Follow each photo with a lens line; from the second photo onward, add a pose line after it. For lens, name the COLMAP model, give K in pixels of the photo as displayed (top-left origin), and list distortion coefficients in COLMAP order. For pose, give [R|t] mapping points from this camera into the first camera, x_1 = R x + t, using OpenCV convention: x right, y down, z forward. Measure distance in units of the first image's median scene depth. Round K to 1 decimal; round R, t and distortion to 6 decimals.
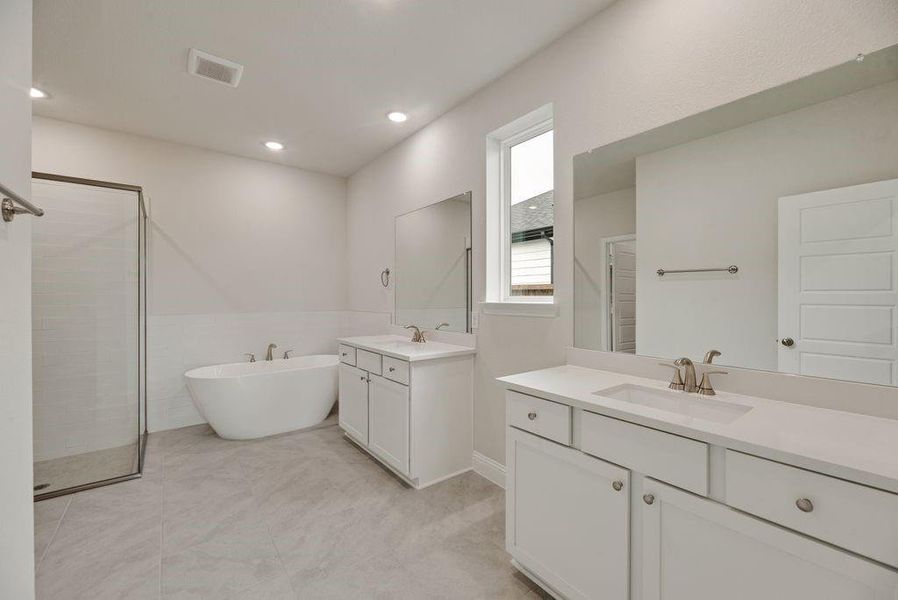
lens RADIAL K [[364.4, 0, 451.4], [0, 364.4, 292.5], [0, 0, 1]] dist [-0.002556, -0.000826]
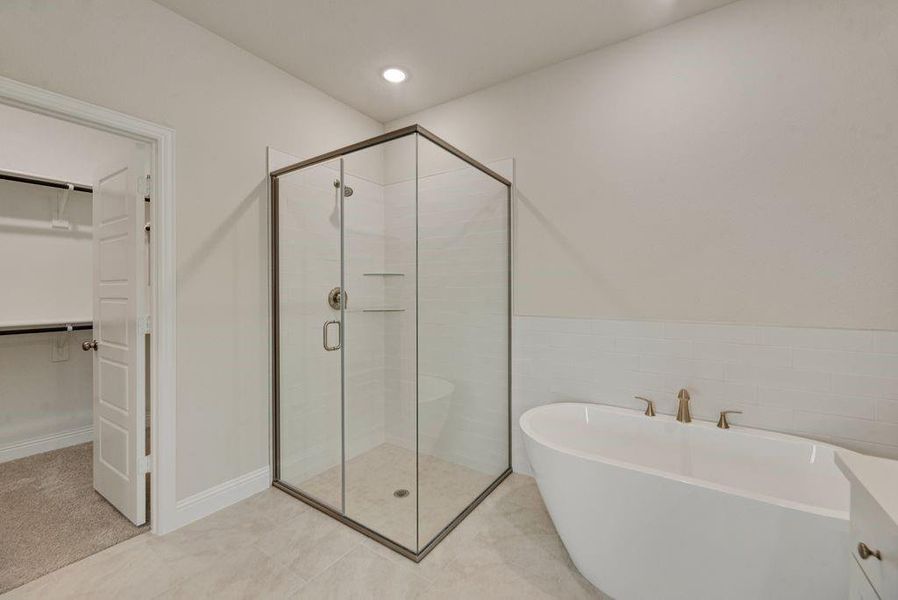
lens RADIAL K [[364.4, 0, 451.4], [0, 364.4, 292.5], [0, 0, 1]] dist [-0.002556, -0.000826]
pose [[0.315786, 0.000778, -0.948830, -0.140162], [0.005223, 0.999983, 0.002558, 0.011870], [0.948816, -0.005763, 0.315777, 0.566171]]
